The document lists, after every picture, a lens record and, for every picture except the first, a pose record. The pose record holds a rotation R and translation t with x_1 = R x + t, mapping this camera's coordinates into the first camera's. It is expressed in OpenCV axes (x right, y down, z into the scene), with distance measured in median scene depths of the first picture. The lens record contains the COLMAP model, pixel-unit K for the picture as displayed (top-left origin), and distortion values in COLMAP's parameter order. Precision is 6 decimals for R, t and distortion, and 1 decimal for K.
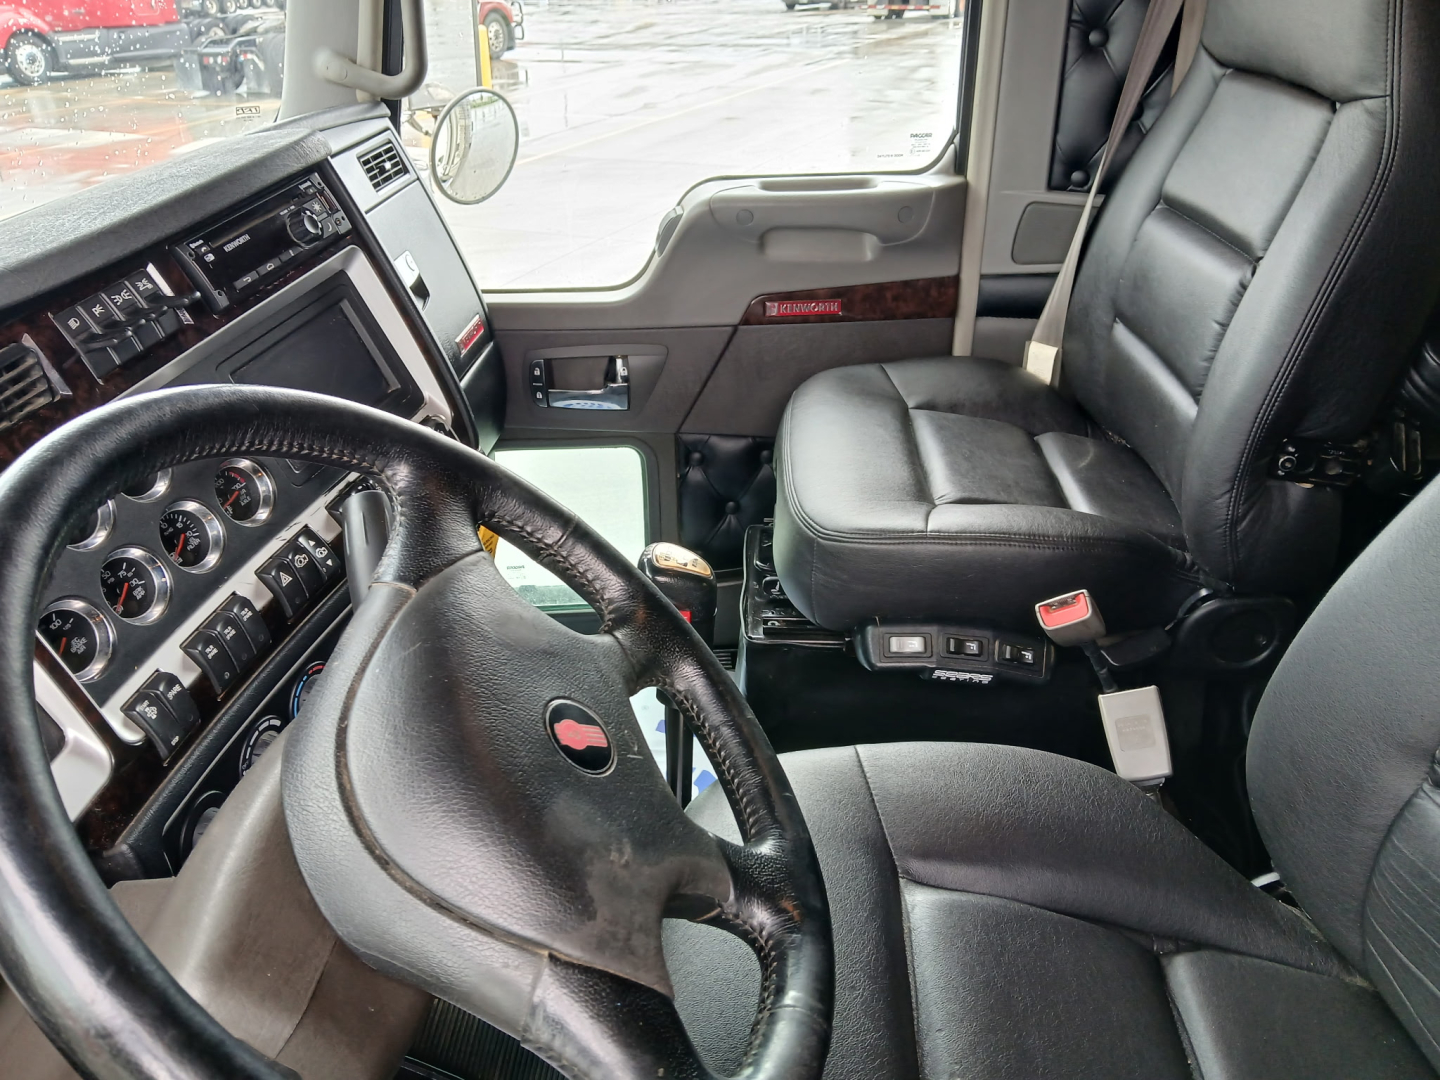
lens RADIAL K [[1128.9, 0, 710.8], [0, 1128.9, 540.9], [0, 0, 1]] dist [0.093496, -0.196625]
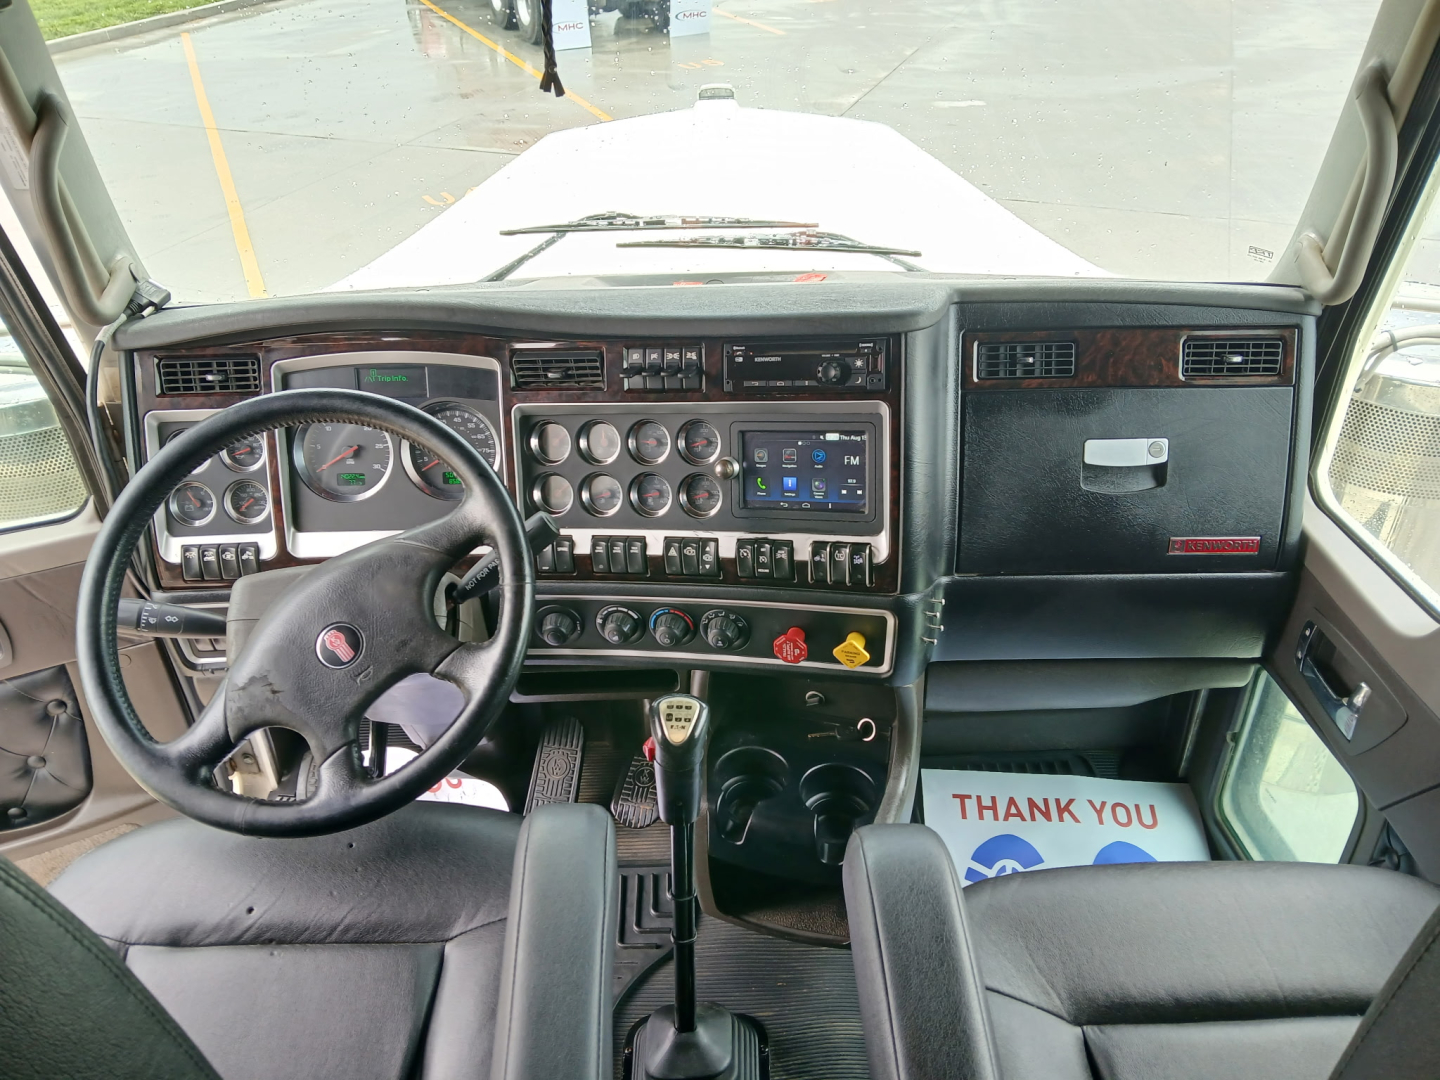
lens RADIAL K [[1128.9, 0, 710.8], [0, 1128.9, 540.9], [0, 0, 1]] dist [0.093496, -0.196625]
pose [[0.049325, 0.567115, -0.822161, 0.520600], [-0.451021, 0.747102, 0.488282, -0.443516], [0.891149, 0.346727, 0.292631, 0.350323]]
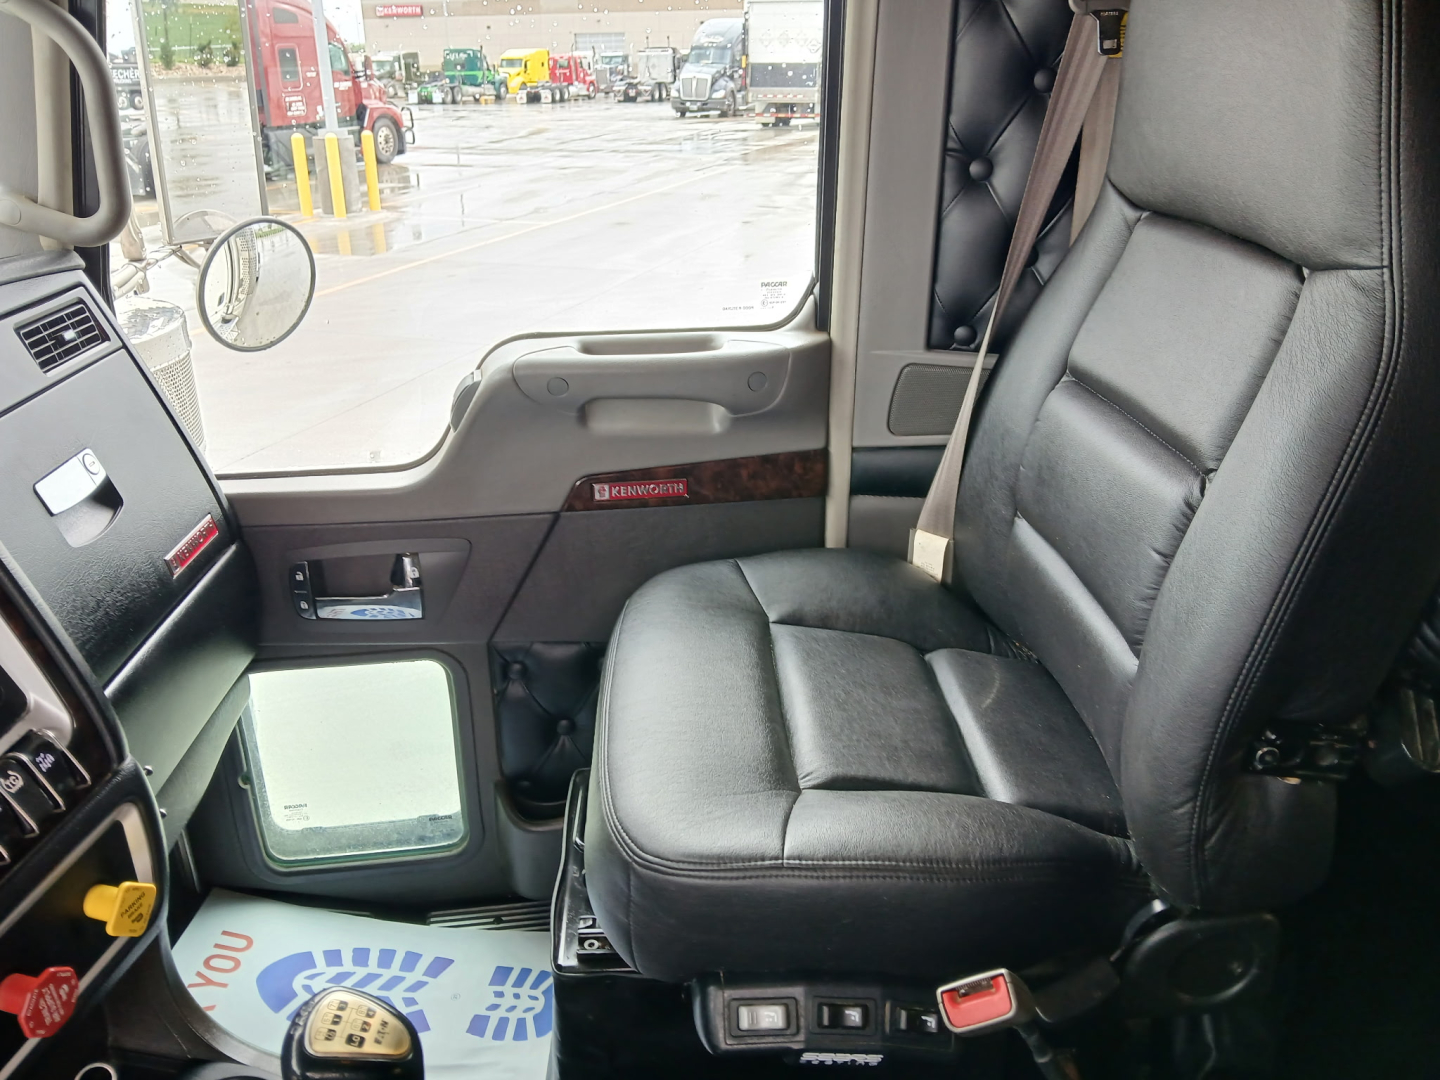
lens RADIAL K [[1128.9, 0, 710.8], [0, 1128.9, 540.9], [0, 0, 1]] dist [0.093496, -0.196625]
pose [[0.996244, -0.024273, 0.083123, 0.067952], [0.030776, 0.996489, -0.077861, -0.111186], [-0.080941, 0.080127, 0.993493, 0.209467]]
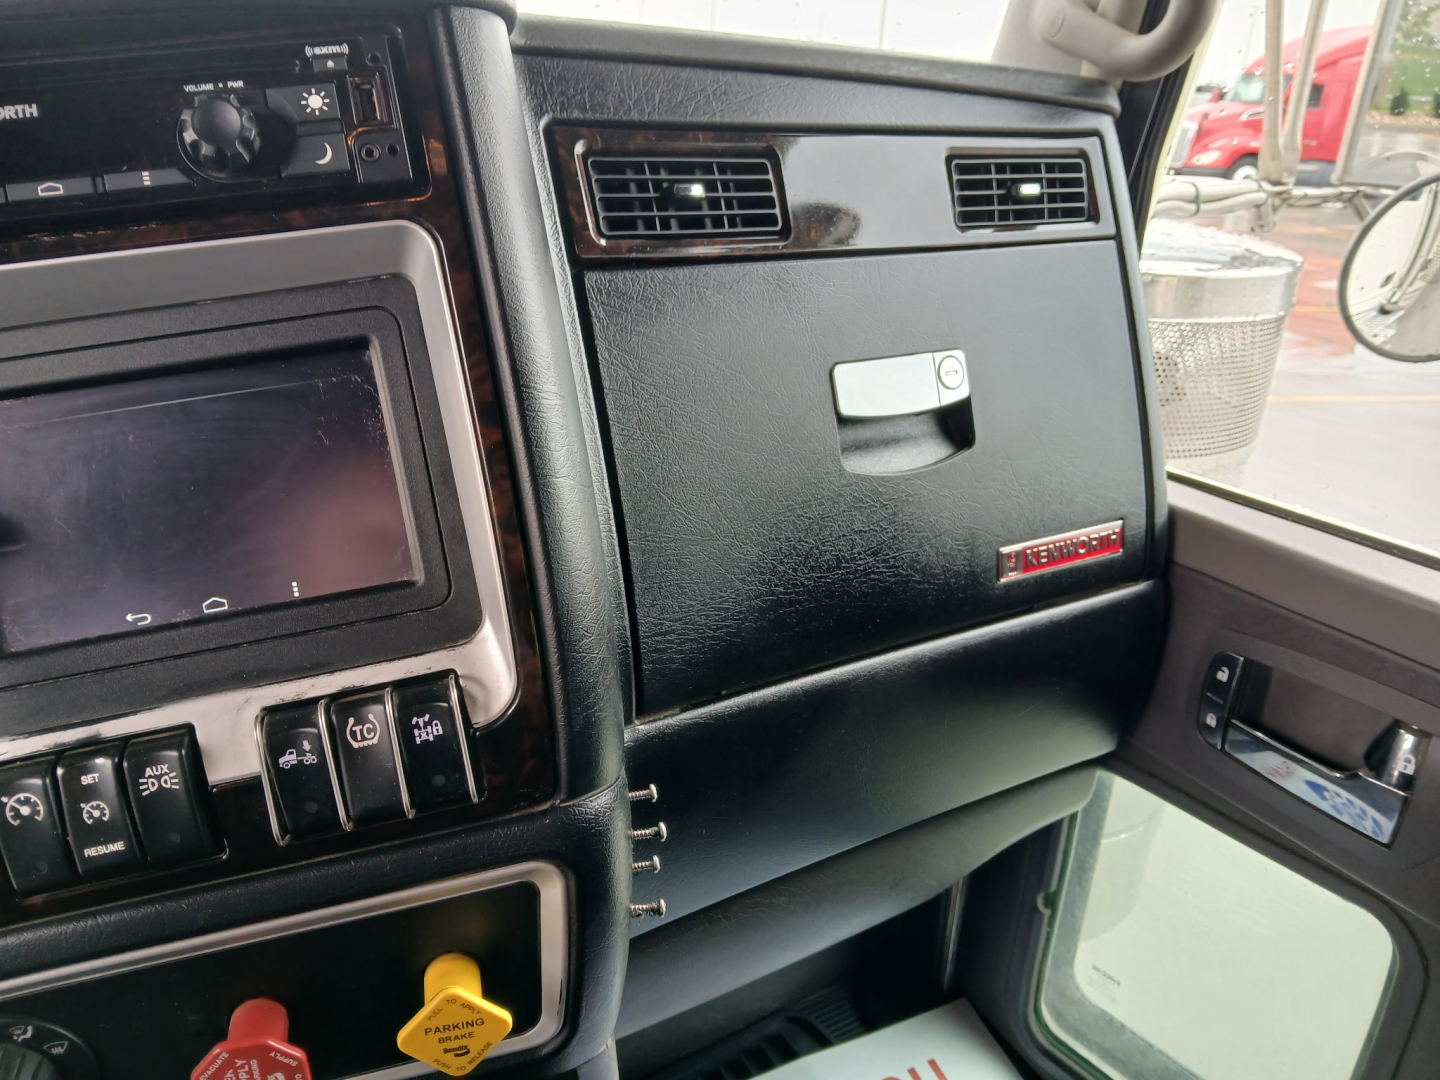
lens RADIAL K [[1128.9, 0, 710.8], [0, 1128.9, 540.9], [0, 0, 1]] dist [0.093496, -0.196625]
pose [[0.576803, 0.355313, -0.735562, 0.056173], [-0.434018, 0.896139, 0.092538, -0.161070], [0.692046, 0.265871, 0.671107, 0.556092]]
